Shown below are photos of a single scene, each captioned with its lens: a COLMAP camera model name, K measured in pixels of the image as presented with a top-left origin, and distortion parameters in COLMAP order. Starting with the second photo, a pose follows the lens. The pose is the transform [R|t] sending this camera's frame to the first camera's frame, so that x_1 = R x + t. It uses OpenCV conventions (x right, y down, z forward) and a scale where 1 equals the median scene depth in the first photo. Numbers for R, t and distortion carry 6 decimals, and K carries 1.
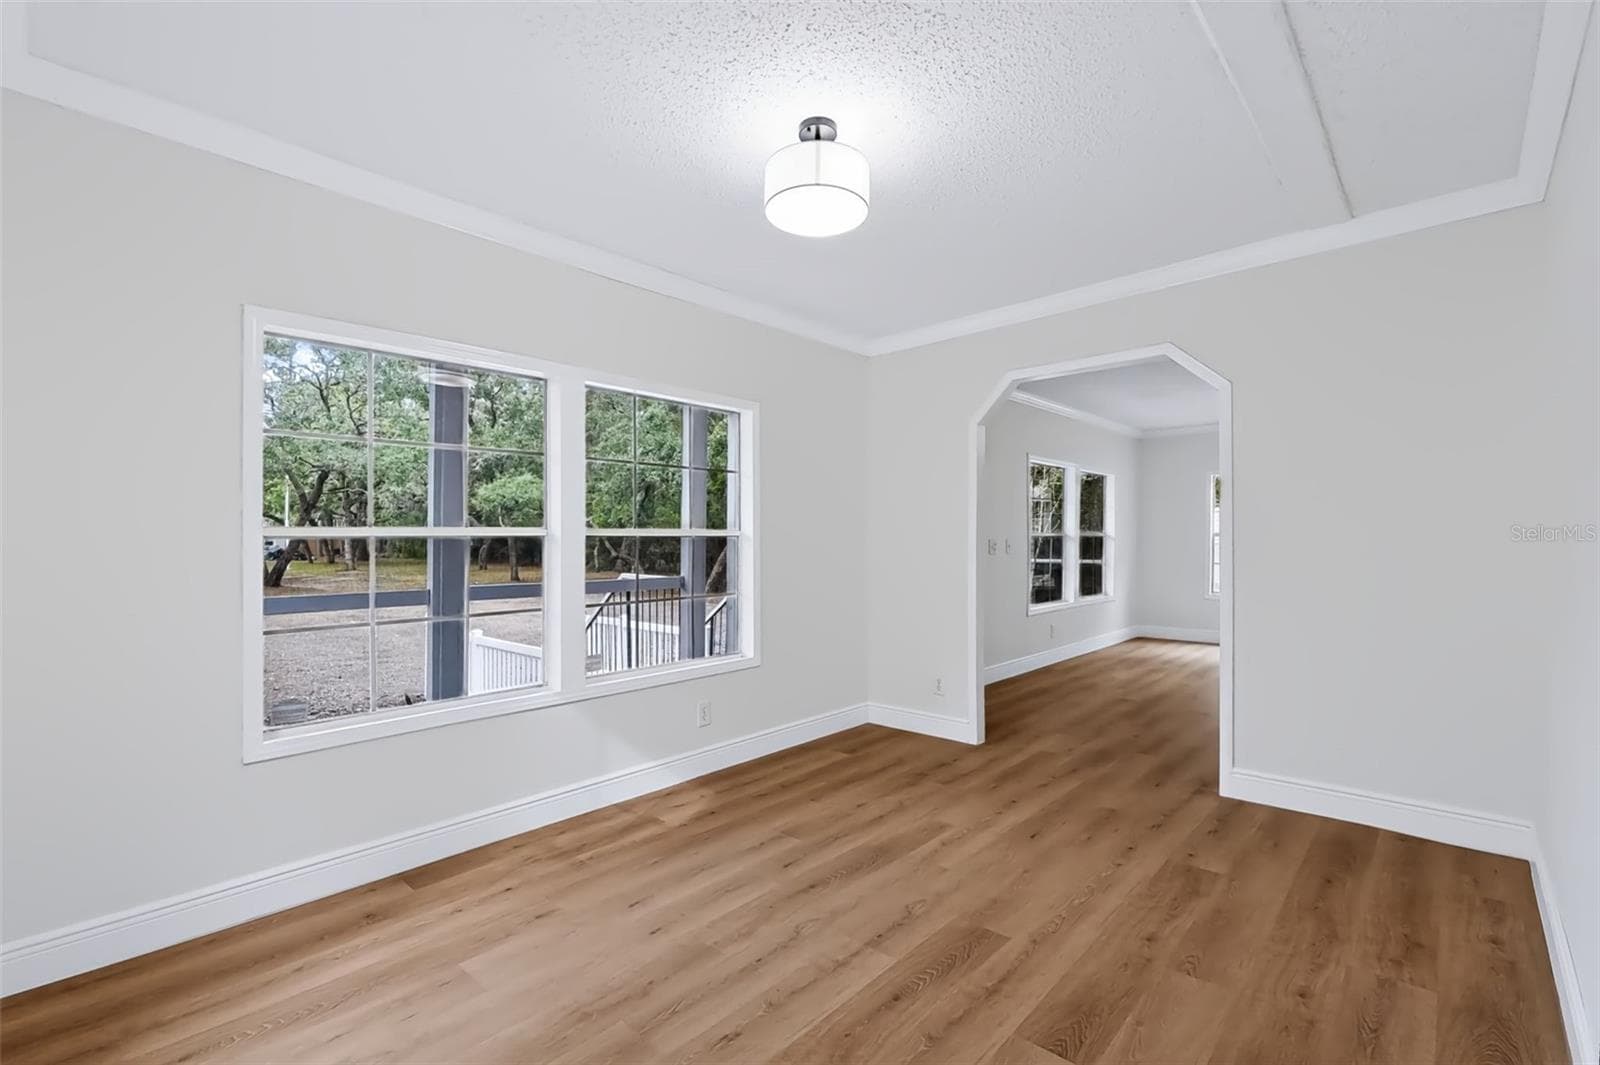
lens RADIAL K [[696.8, 0, 791.1], [0, 696.8, 531.8], [0, 0, 1]] dist [-0.016479, 0.000415]
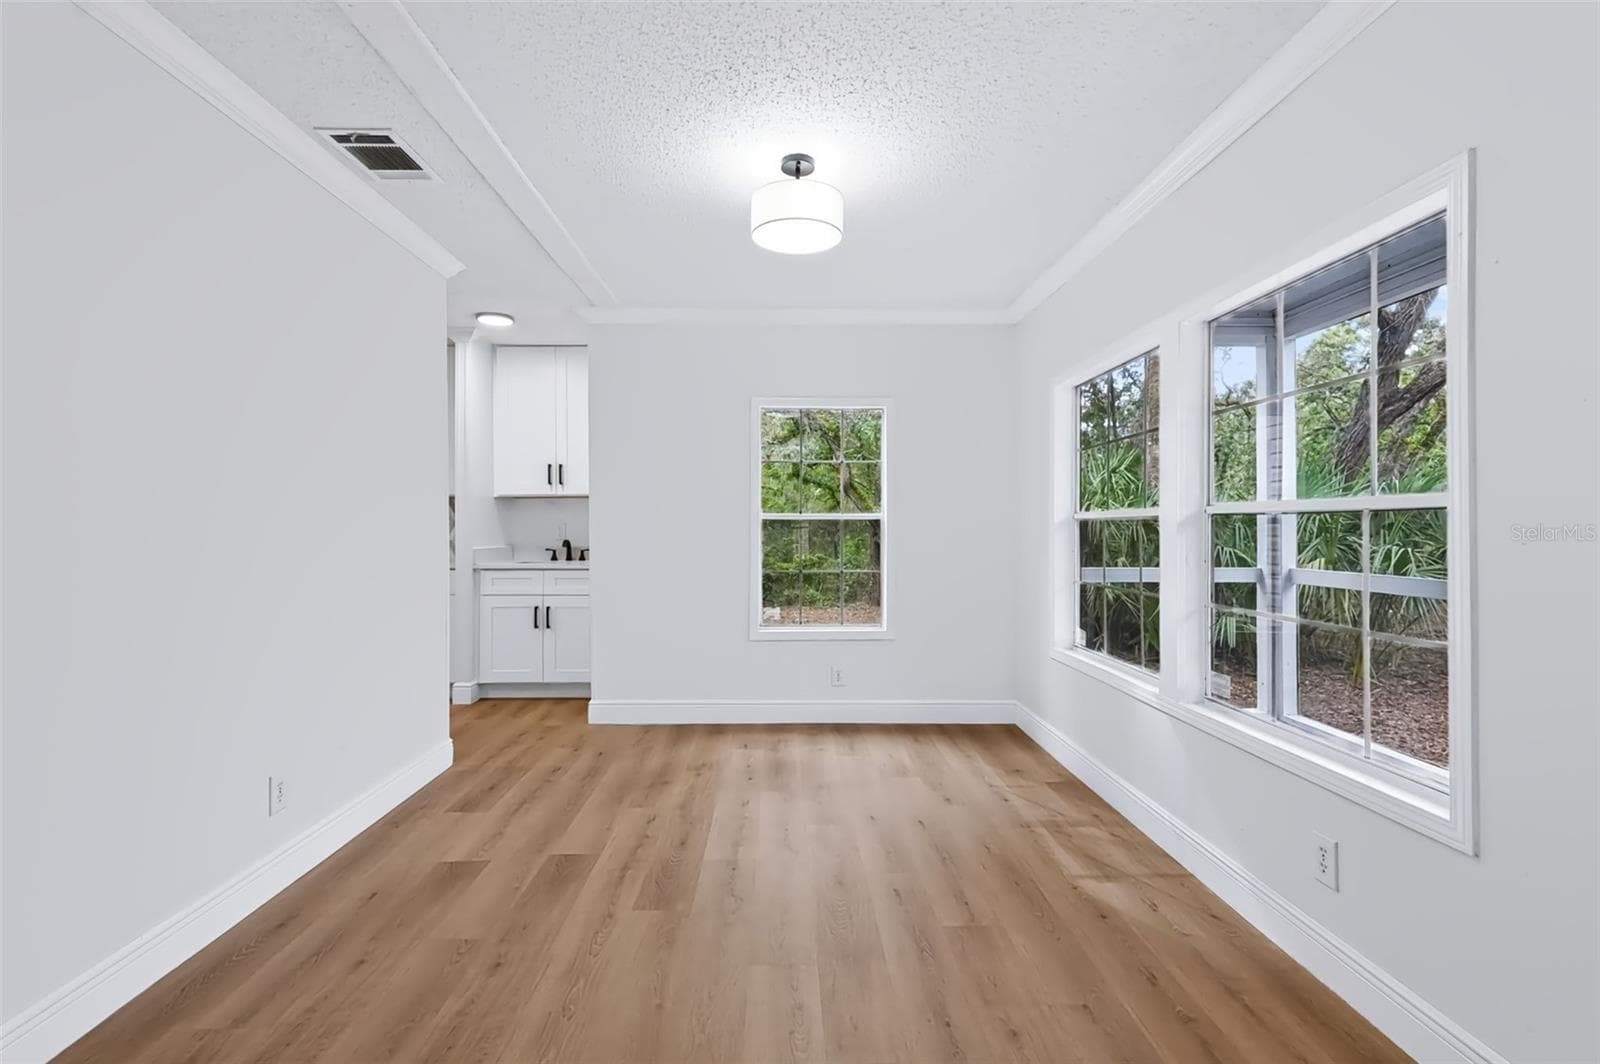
lens RADIAL K [[696.8, 0, 786.9], [0, 696.8, 527.2], [0, 0, 1]] dist [-0.016479, 0.000415]
pose [[-0.711410, 0.014518, -0.702627, 0.744186], [0.019900, 0.999802, 0.000510, 0.018966], [0.702495, -0.013619, -0.711558, 1.626864]]
